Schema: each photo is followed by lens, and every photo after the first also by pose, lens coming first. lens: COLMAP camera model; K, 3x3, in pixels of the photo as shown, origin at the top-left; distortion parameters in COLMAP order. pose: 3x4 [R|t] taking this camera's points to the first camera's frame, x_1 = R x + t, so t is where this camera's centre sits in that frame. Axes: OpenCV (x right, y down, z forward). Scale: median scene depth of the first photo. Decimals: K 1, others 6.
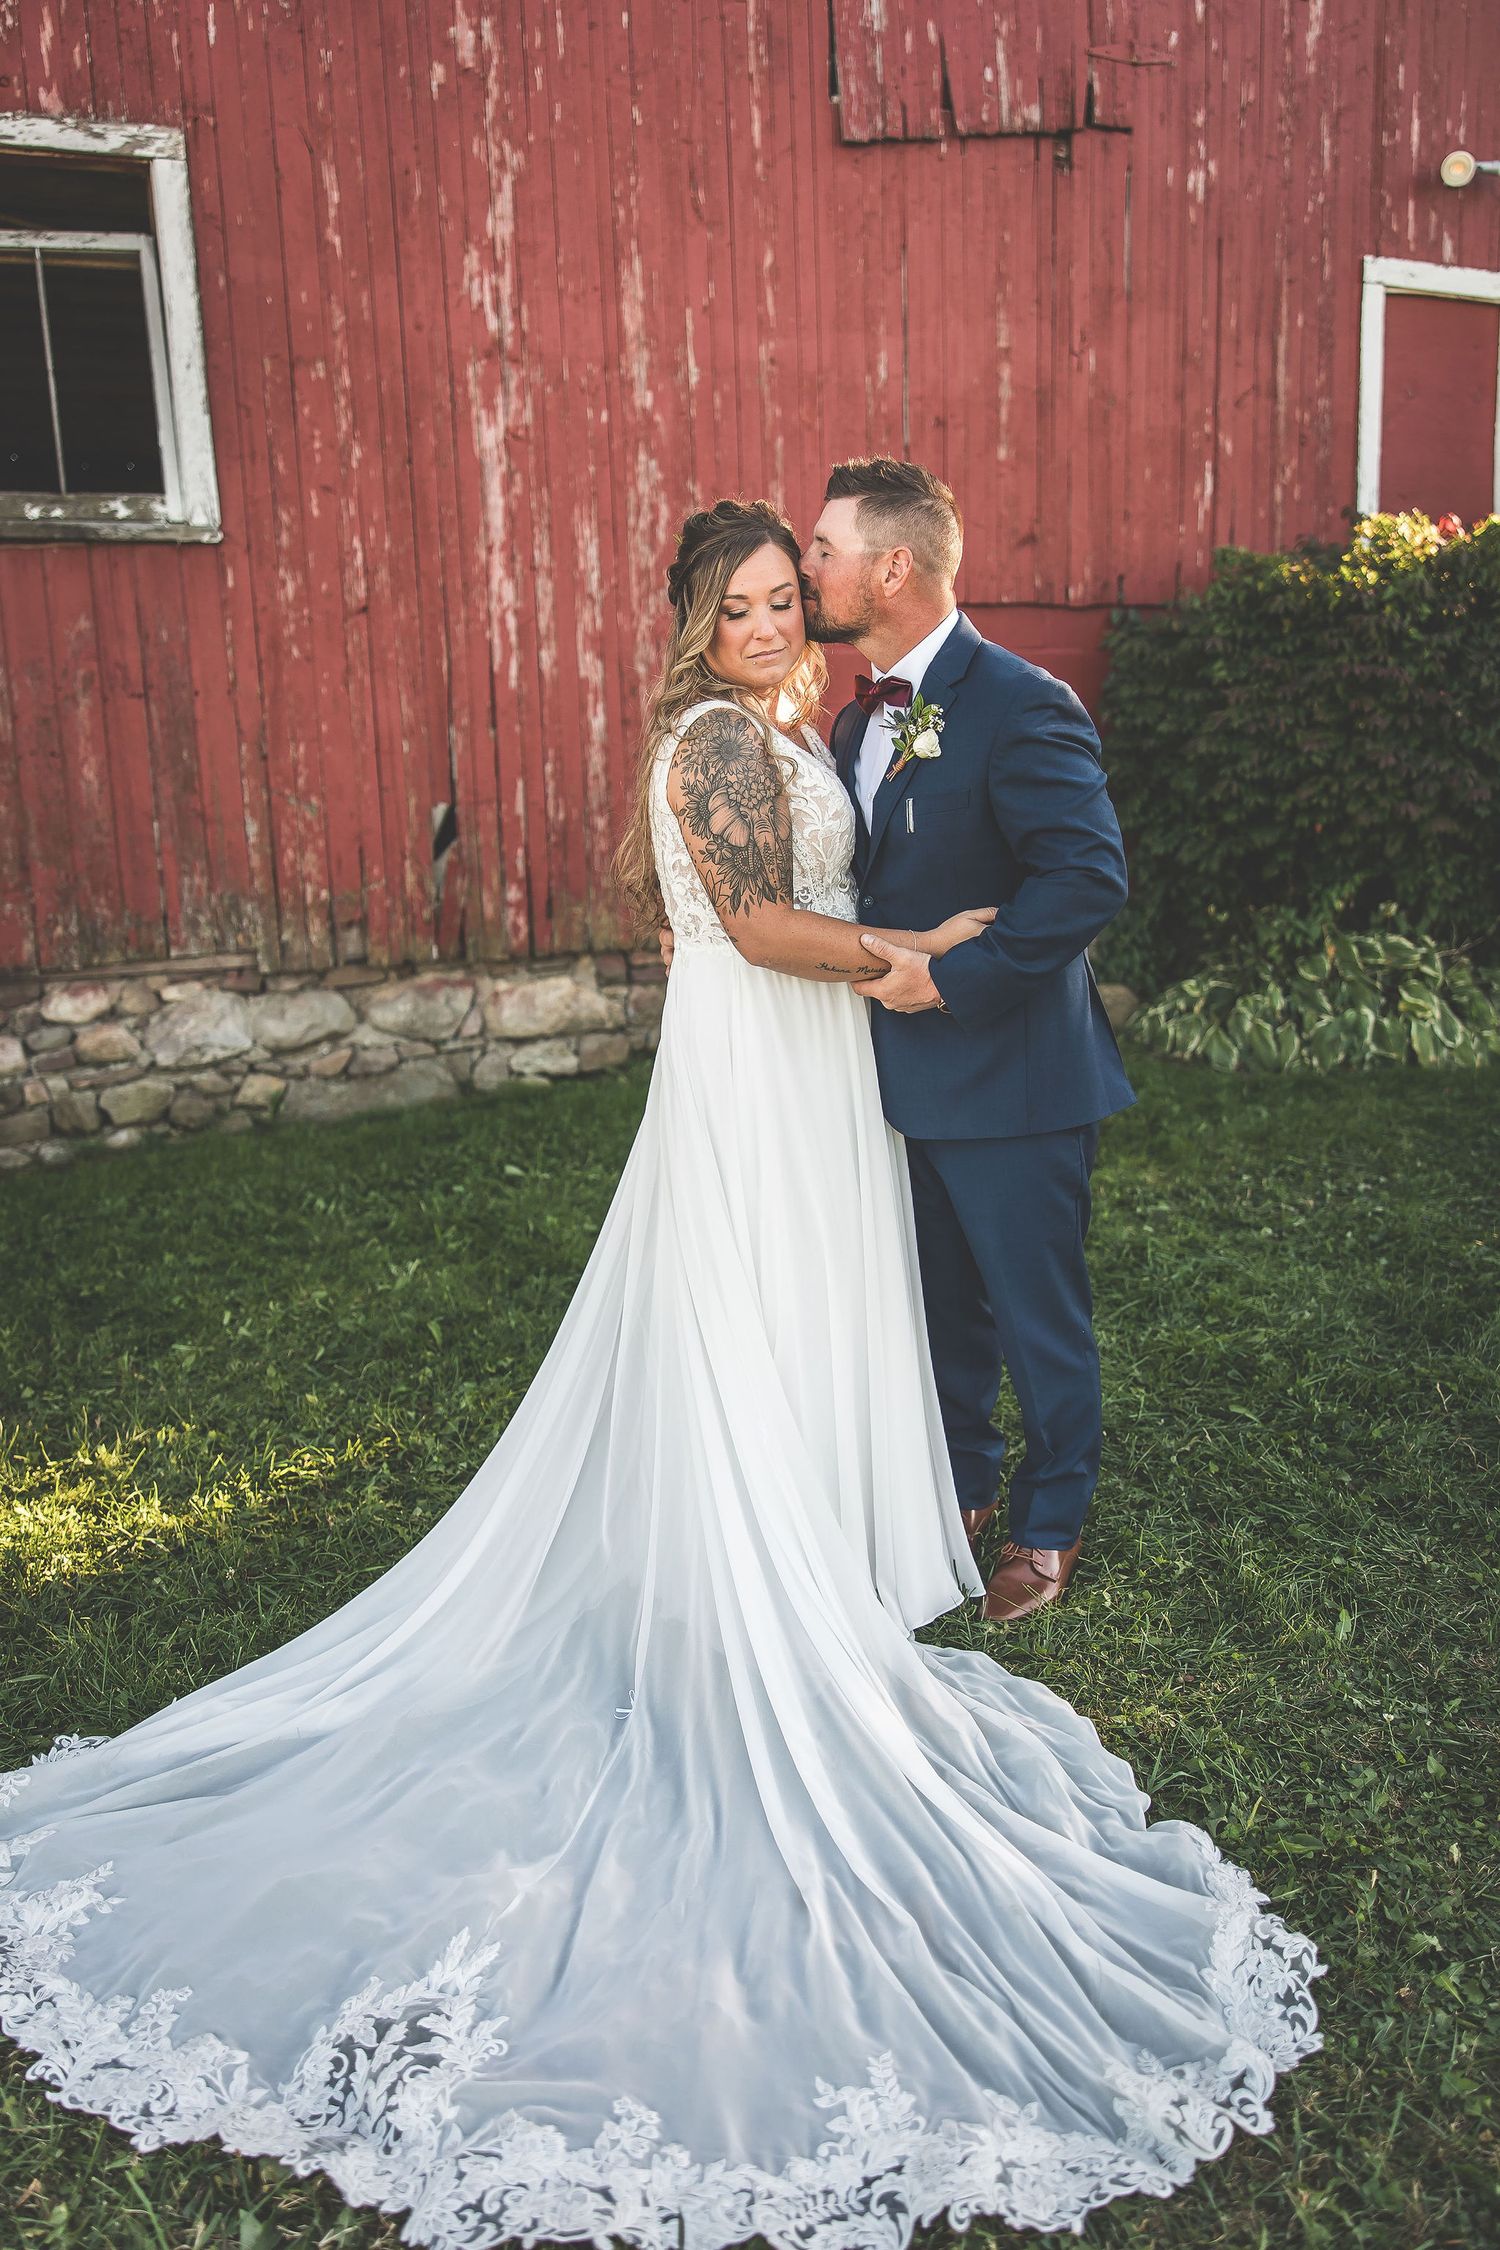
lens RADIAL K [[1910.0, 0, 746.7], [0, 1910.0, 1133.9], [0, 0, 1]] dist [0.014230, -0.018090]
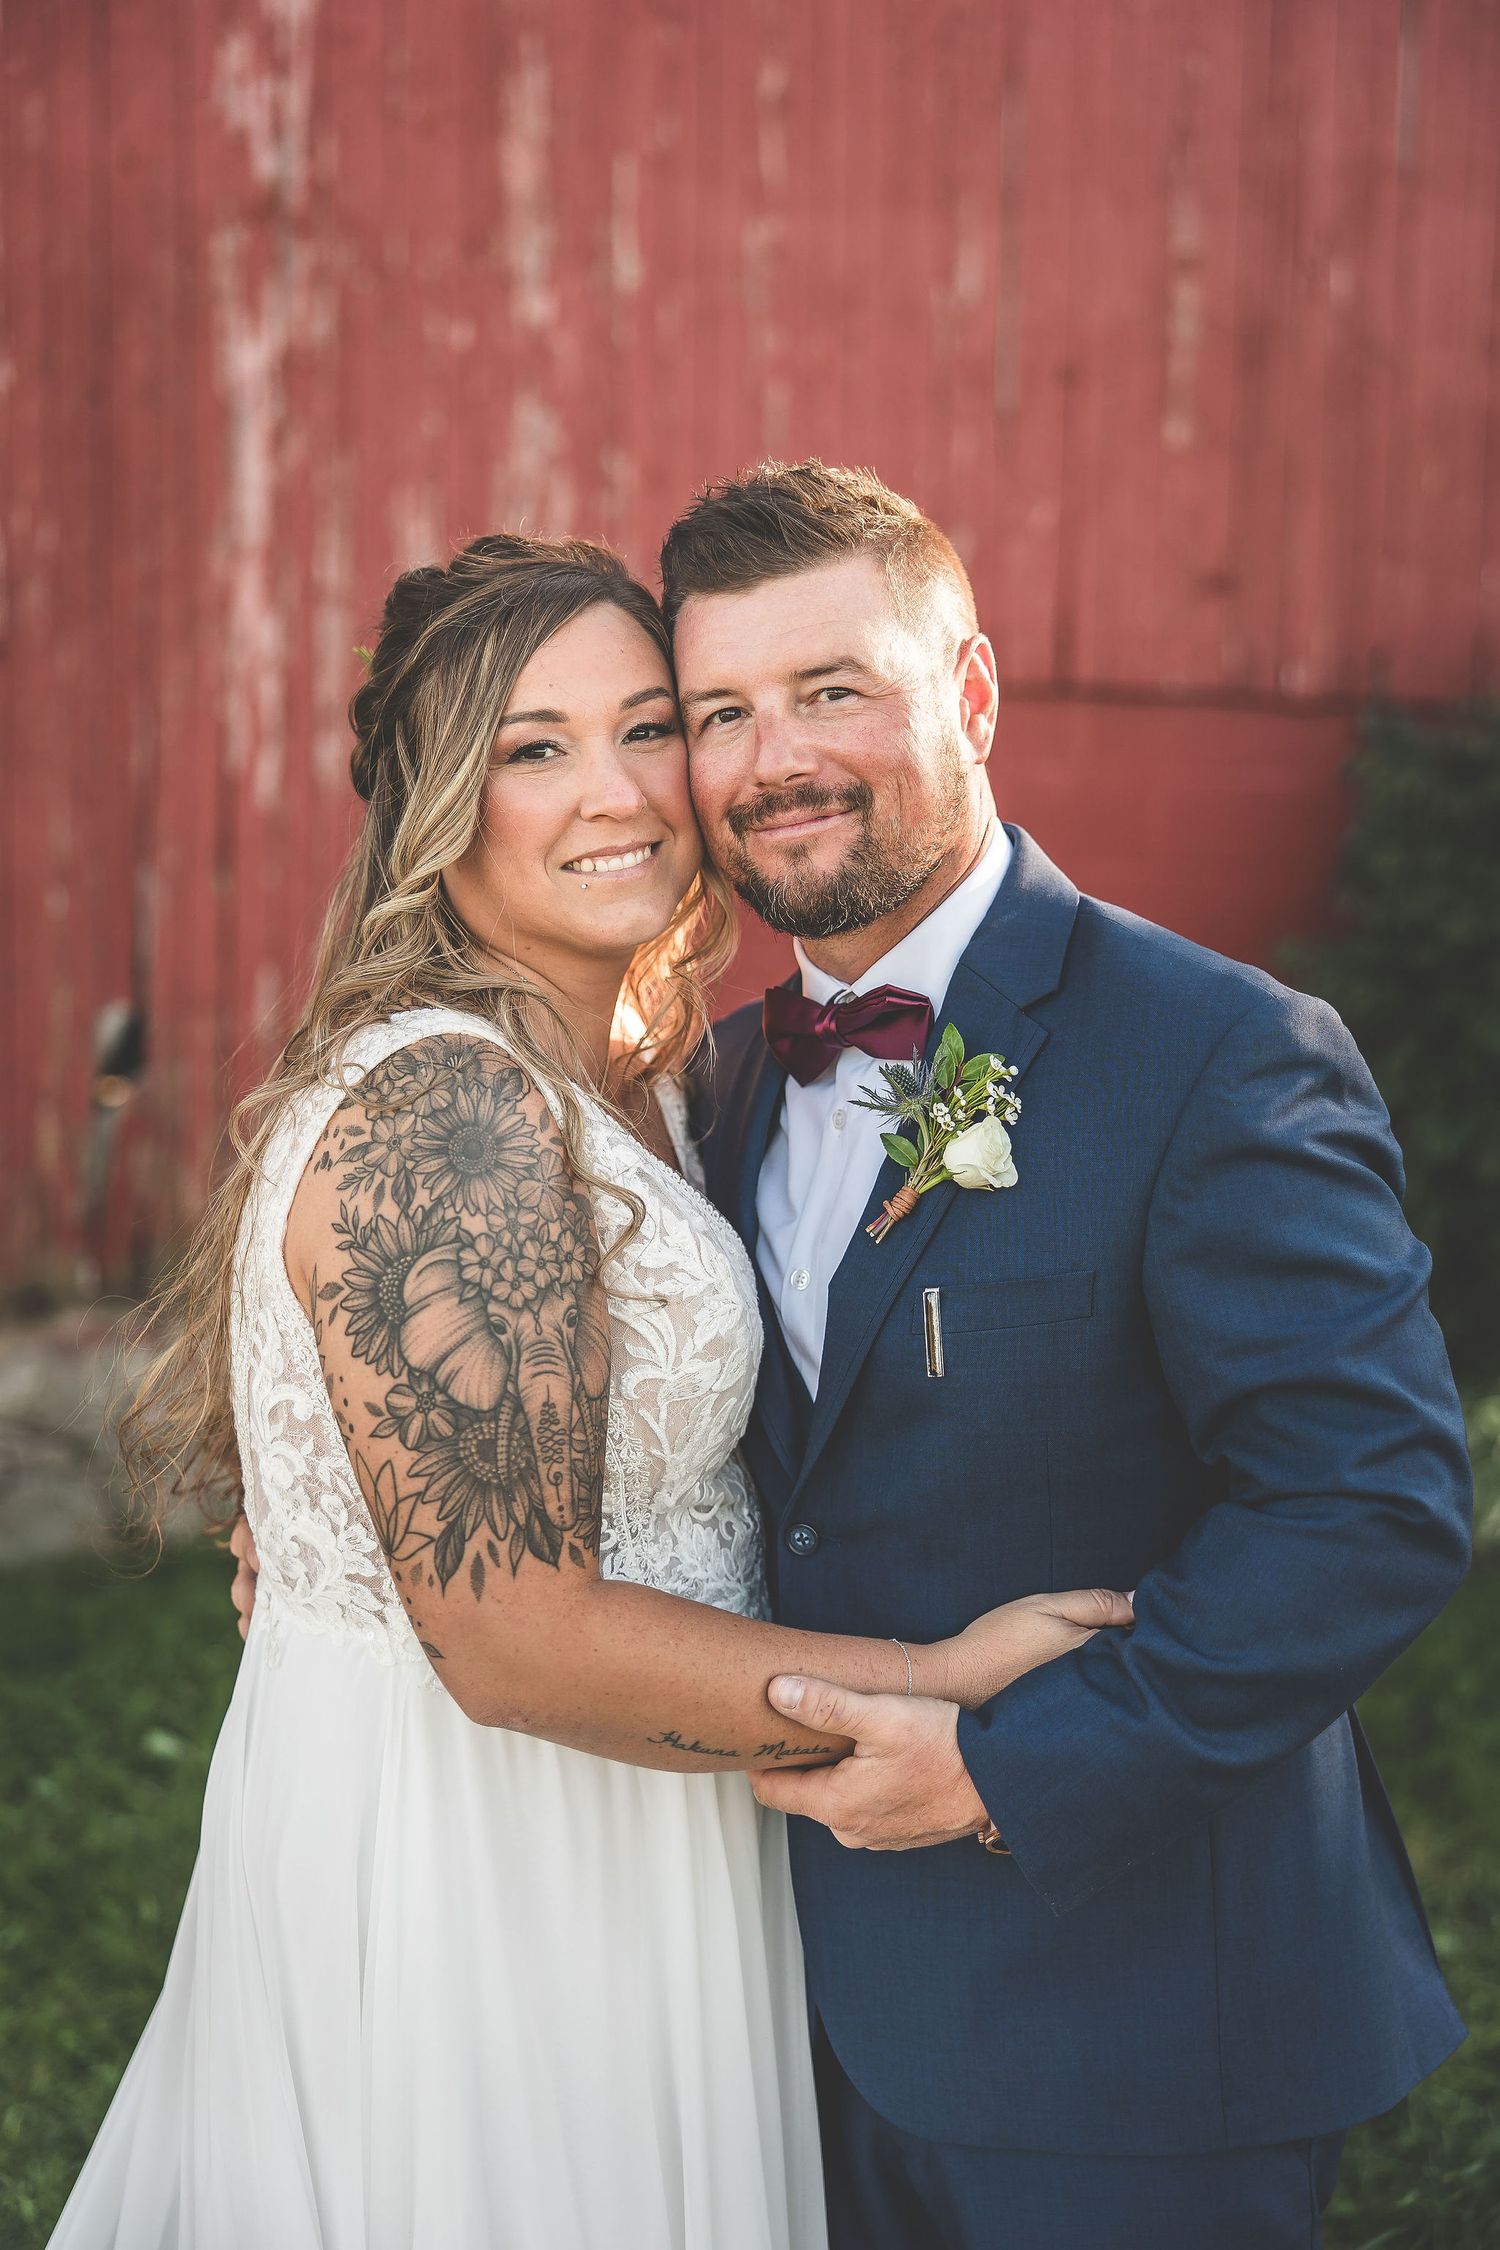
lens RADIAL K [[2950.5, 0, 733.9], [0, 2950.5, 1044.3], [0, 0, 1]] dist [-0.000280, 0.000000]
pose [[0.998678, 0.050727, -0.008323, 0.022052], [-0.051374, 0.990556, -0.127118, -0.066599], [0.001796, 0.127378, 0.991853, 0.178567]]
